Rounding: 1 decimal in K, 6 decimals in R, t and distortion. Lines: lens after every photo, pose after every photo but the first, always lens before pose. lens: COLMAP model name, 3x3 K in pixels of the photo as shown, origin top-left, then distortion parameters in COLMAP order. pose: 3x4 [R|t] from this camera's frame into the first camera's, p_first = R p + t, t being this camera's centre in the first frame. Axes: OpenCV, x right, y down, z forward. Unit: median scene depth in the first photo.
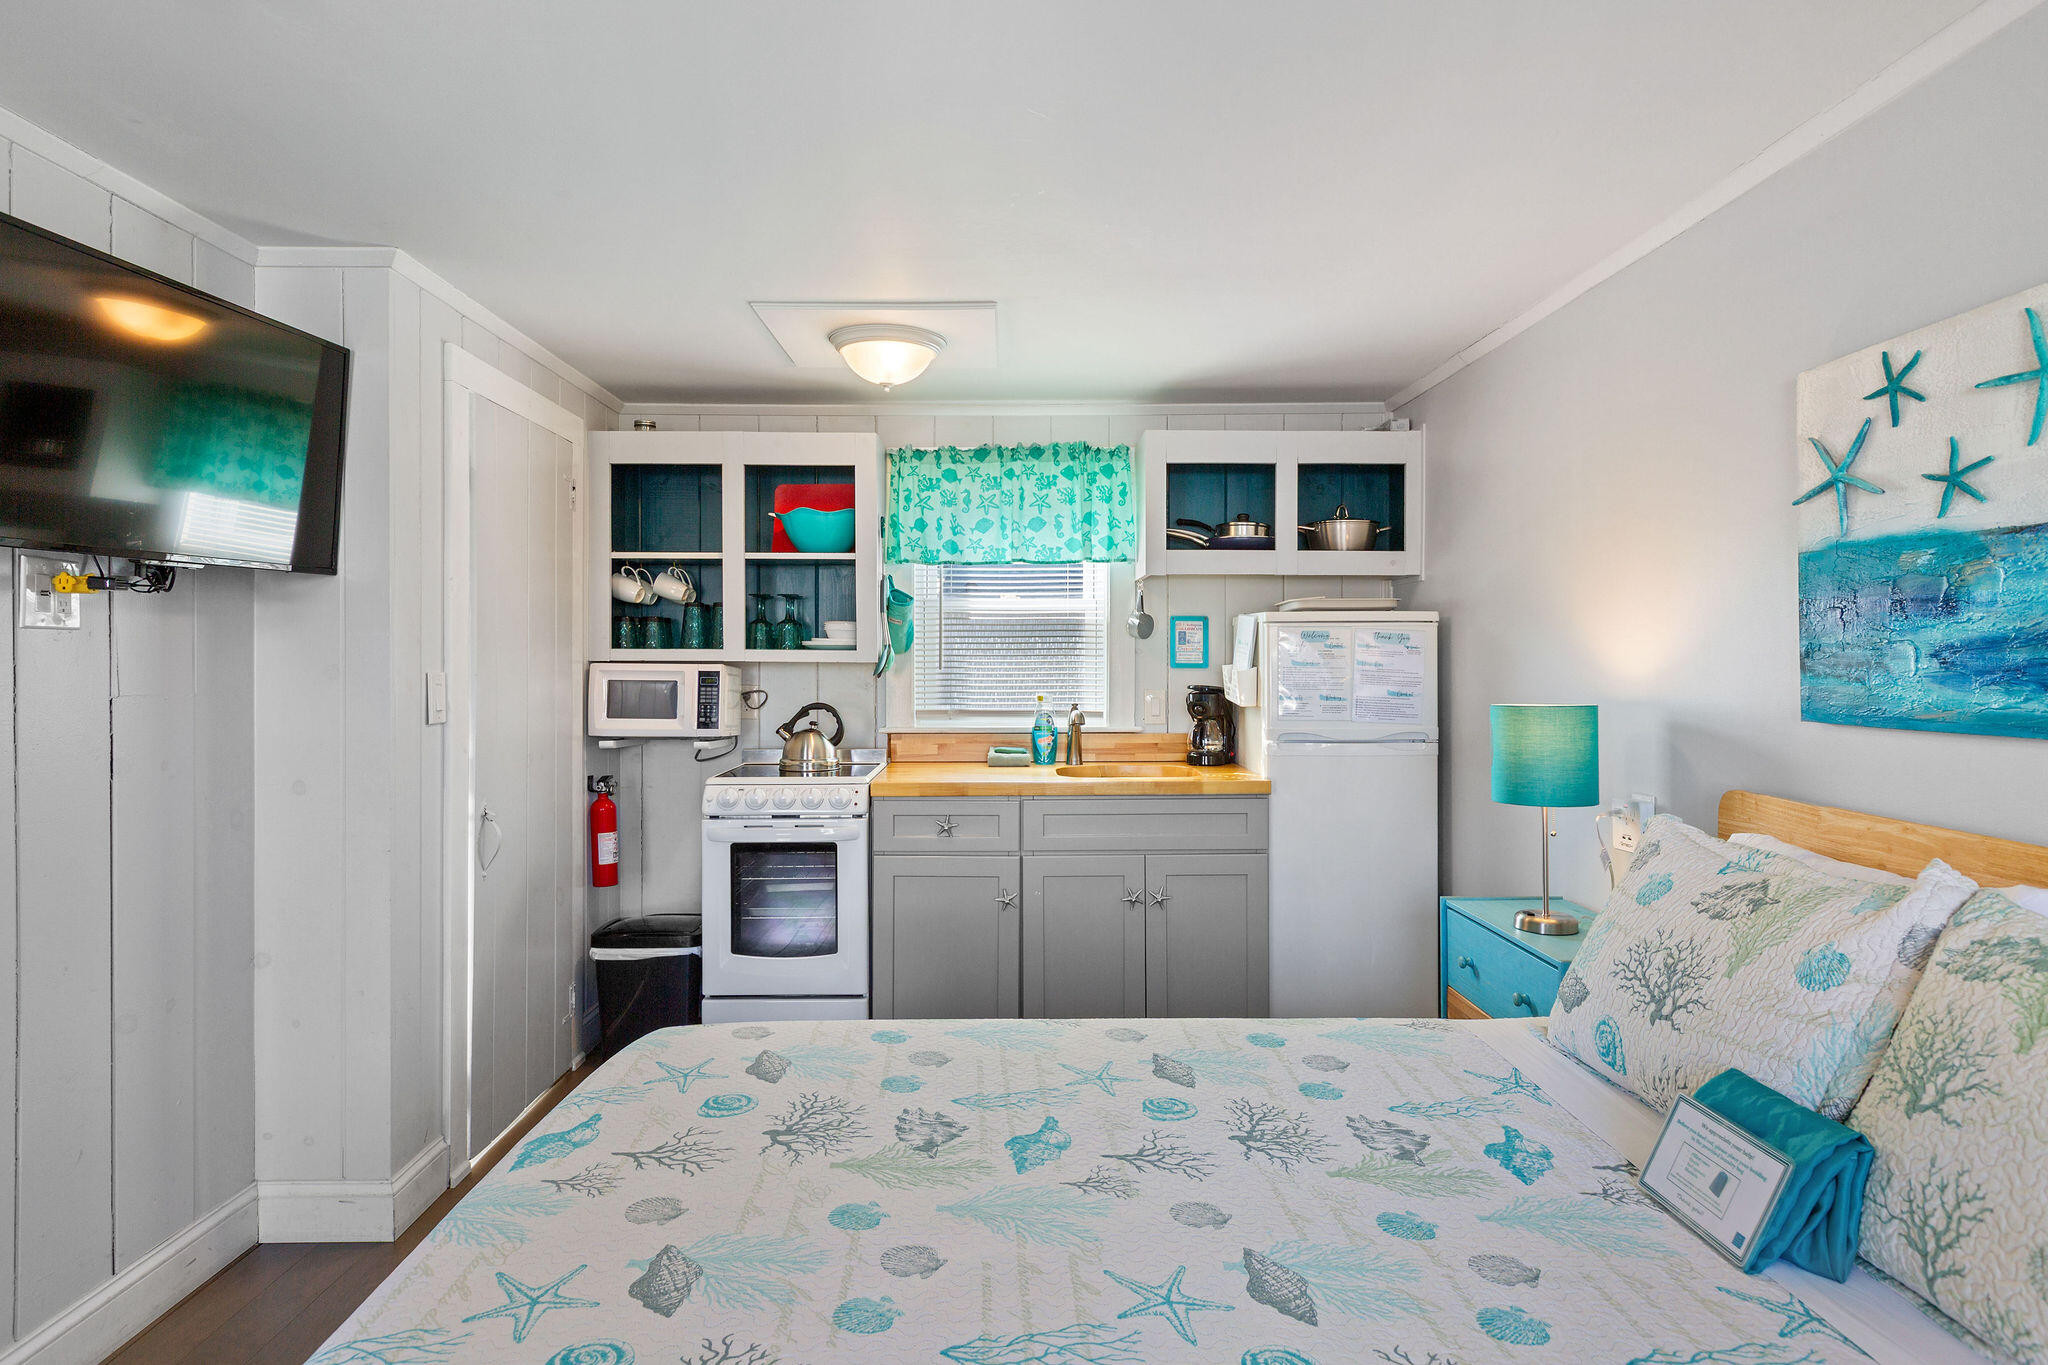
lens RADIAL K [[1140.0, 0, 1010.7], [0, 1140.0, 657.7], [0, 0, 1]] dist [0.002950, 0.001208]
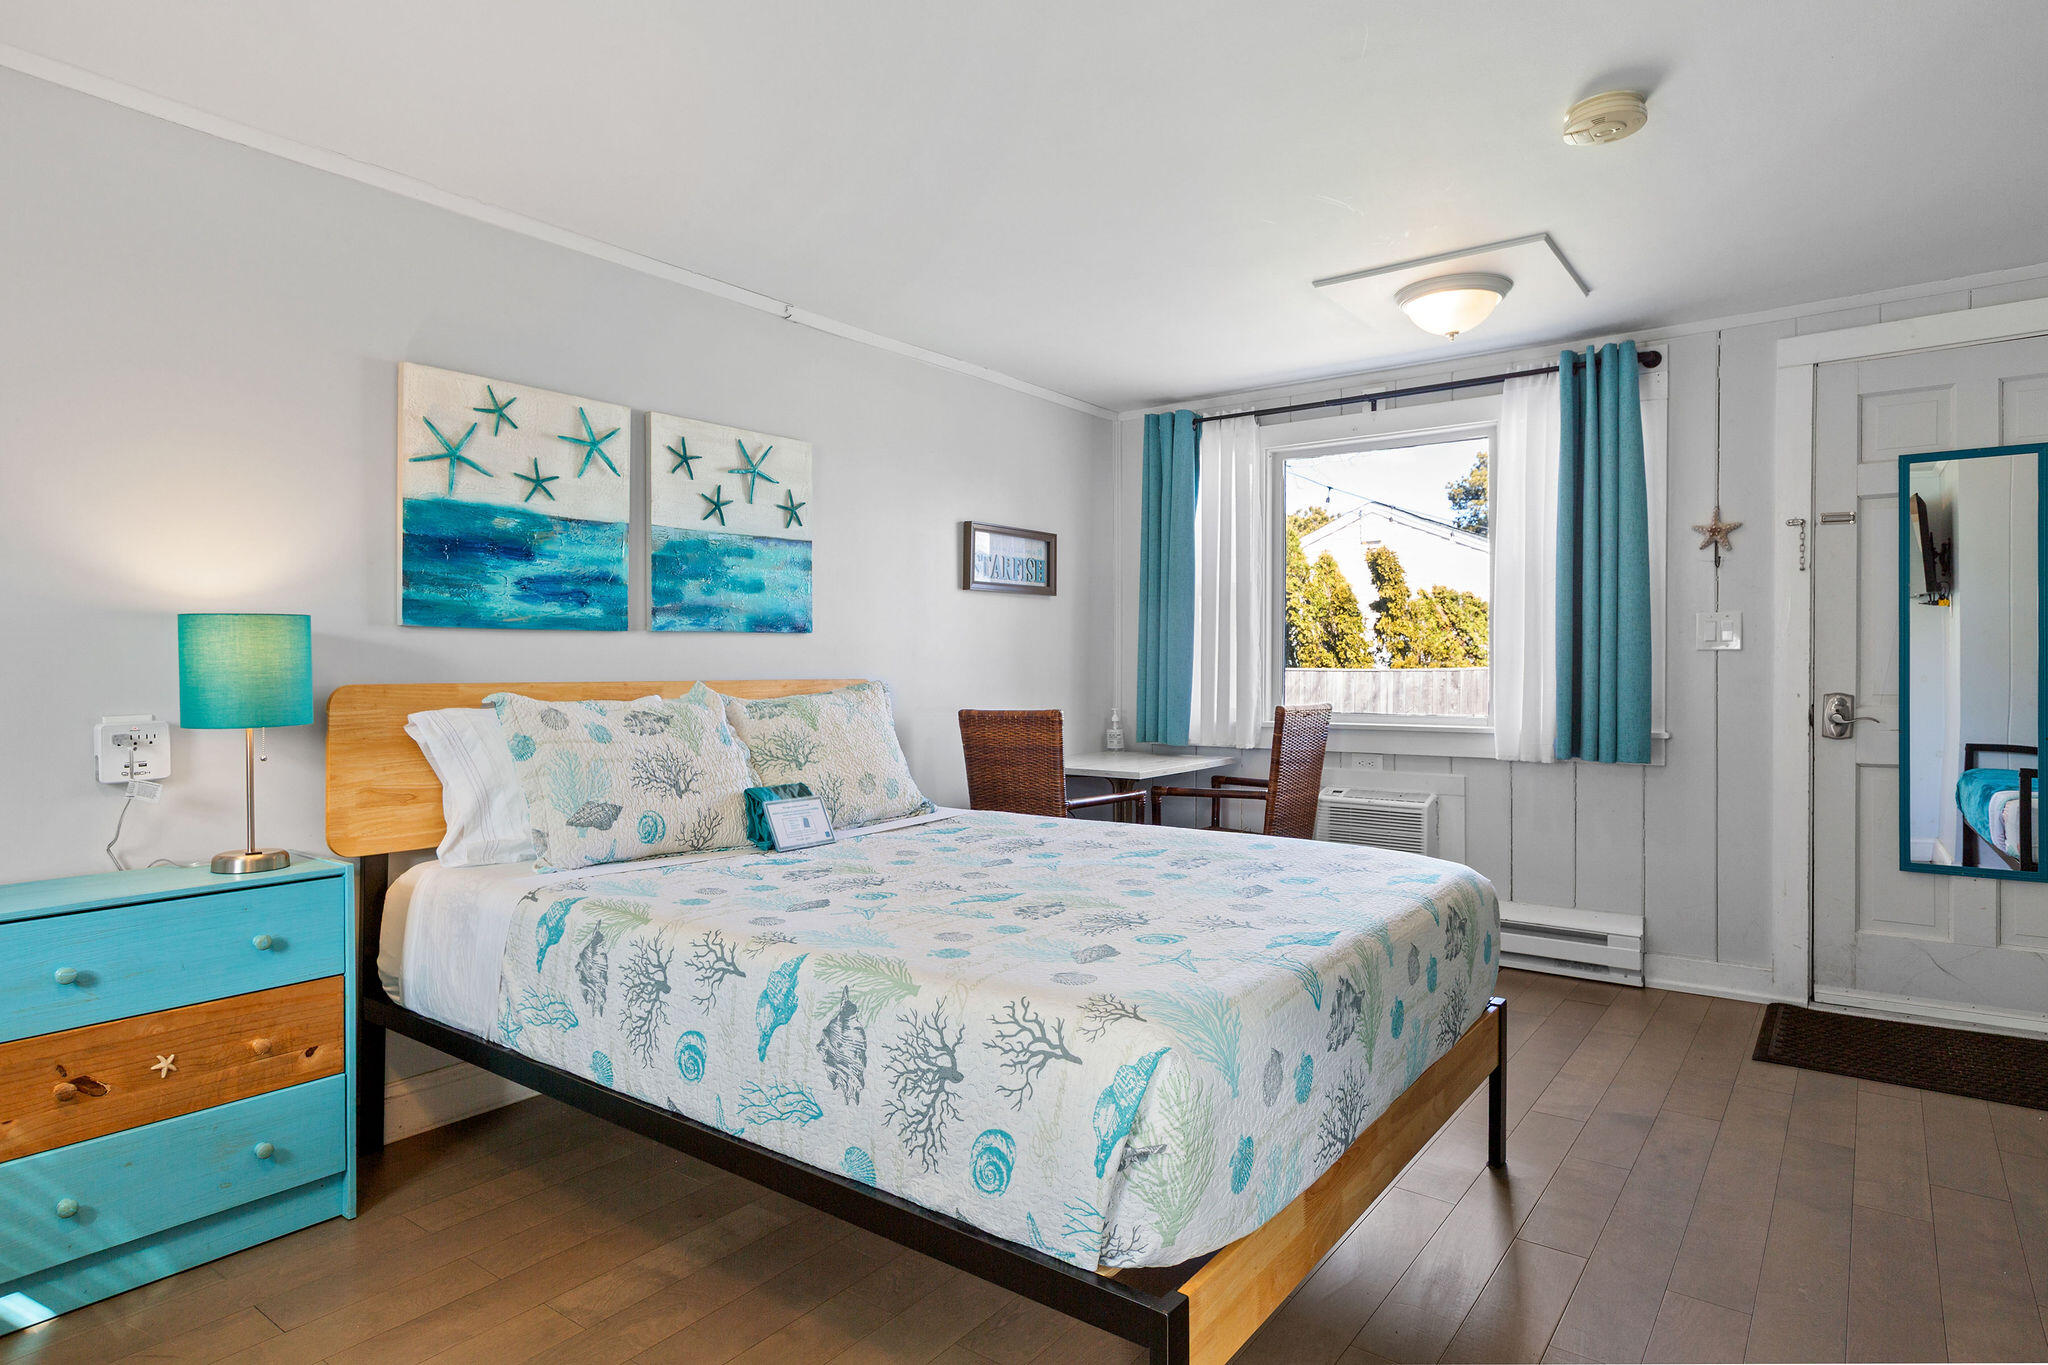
lens RADIAL K [[1140.0, 0, 1010.7], [0, 1140.0, 657.7], [0, 0, 1]] dist [0.002950, 0.001208]
pose [[-0.796834, -0.000083, 0.604199, -0.770041], [-0.004136, 0.999977, -0.005317, 0.112321], [-0.604184, -0.006736, -0.796816, 1.884657]]
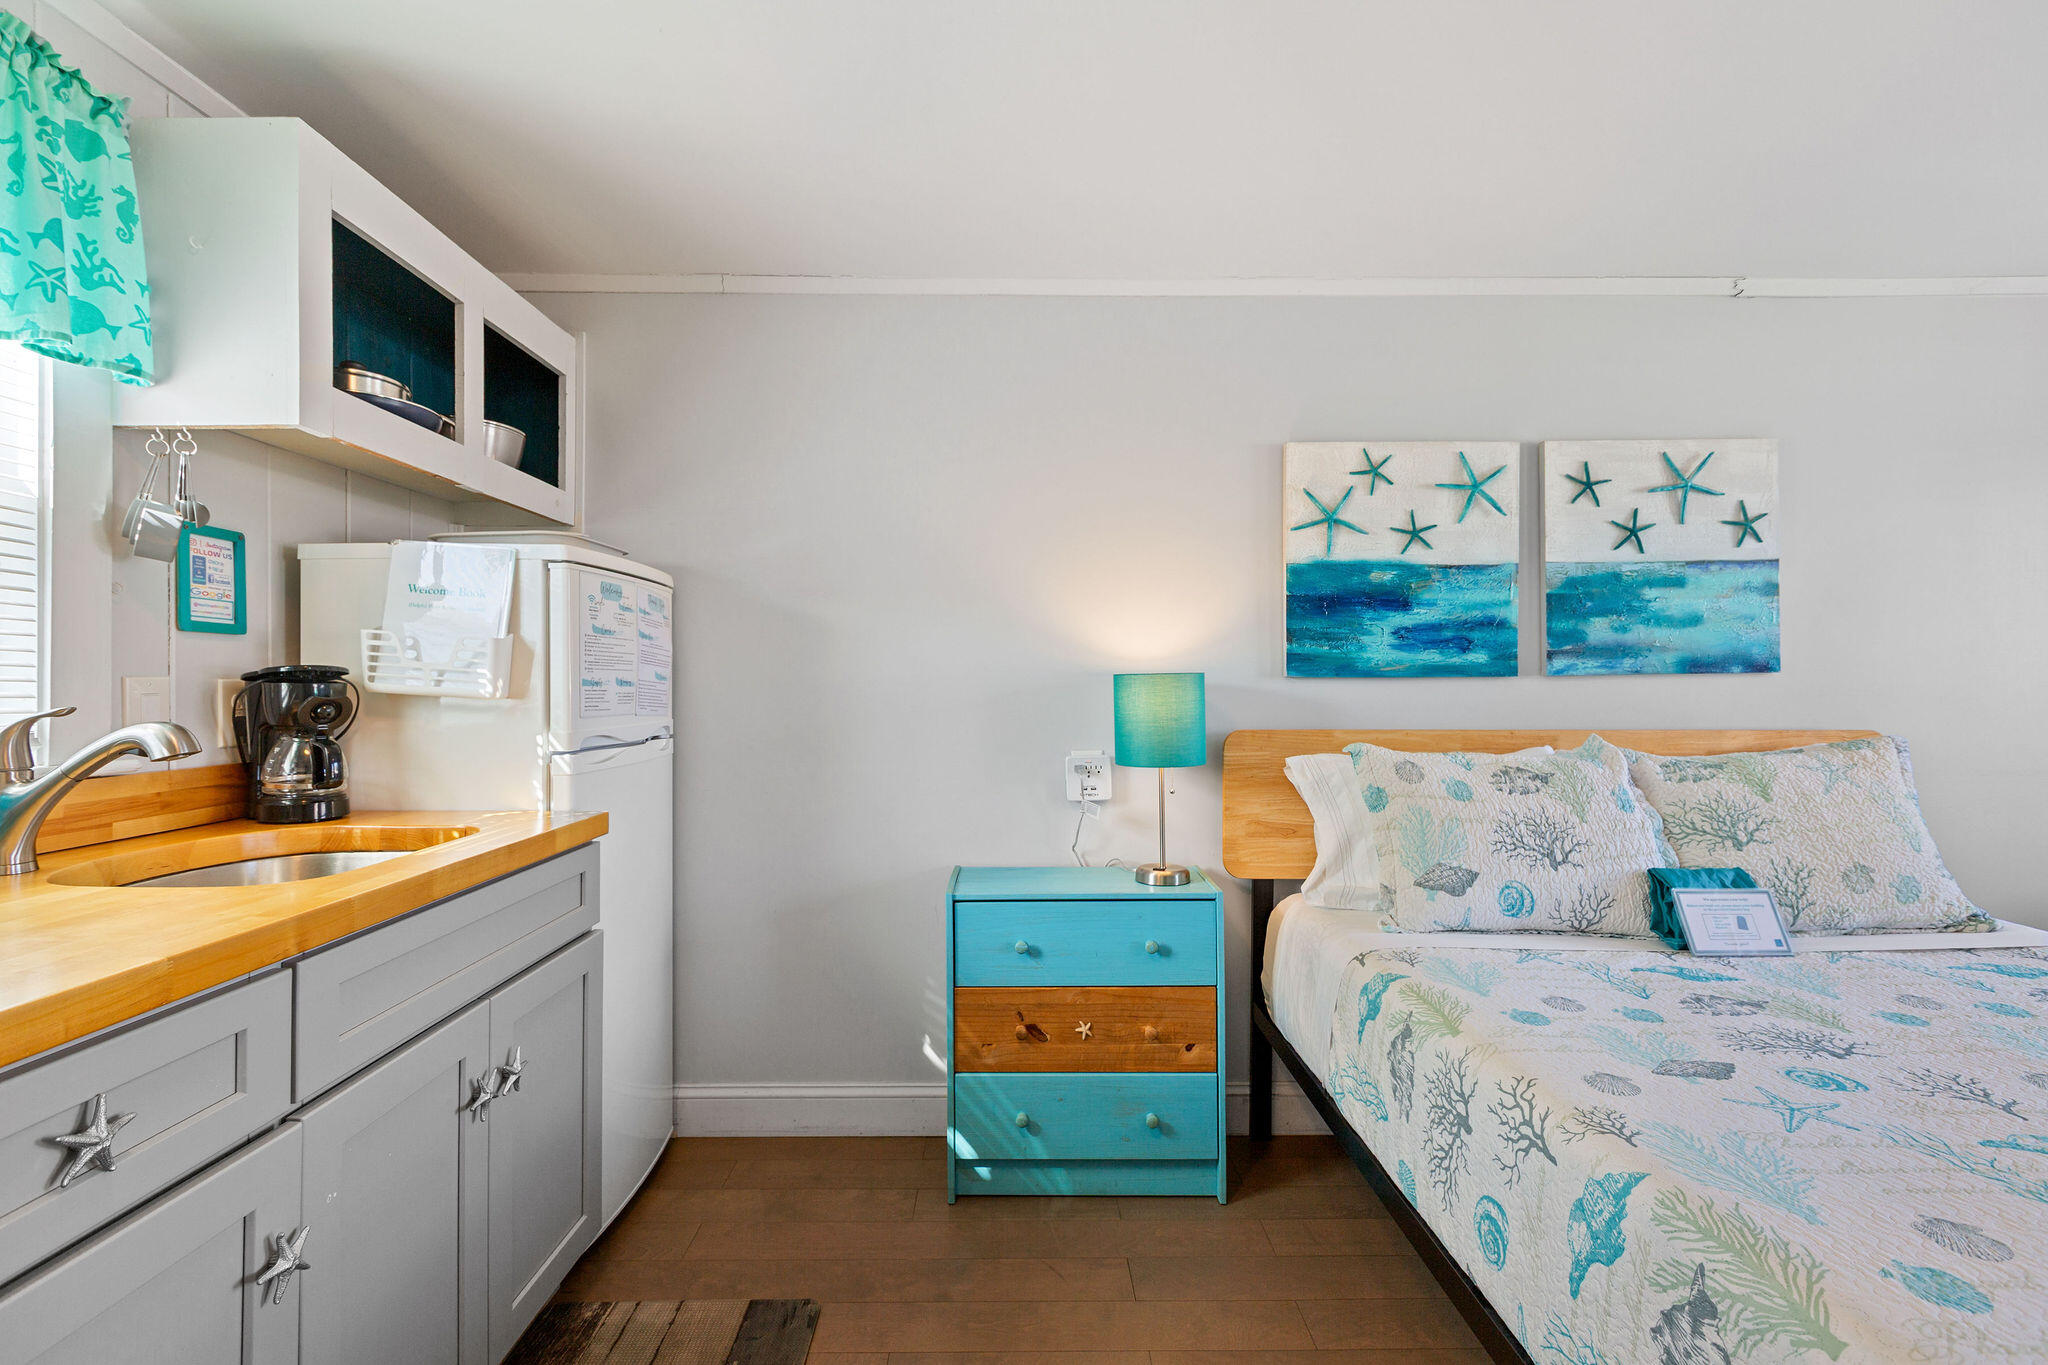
lens RADIAL K [[909.4, 0, 1015.1], [0, 909.4, 678.6], [0, 0, 1]] dist [0.003415, -0.001363]
pose [[0.001044, 0.003344, 0.999994, -0.568352], [-0.001388, 0.999993, -0.003343, 0.071779], [-0.999998, -0.001385, 0.001048, 1.567345]]
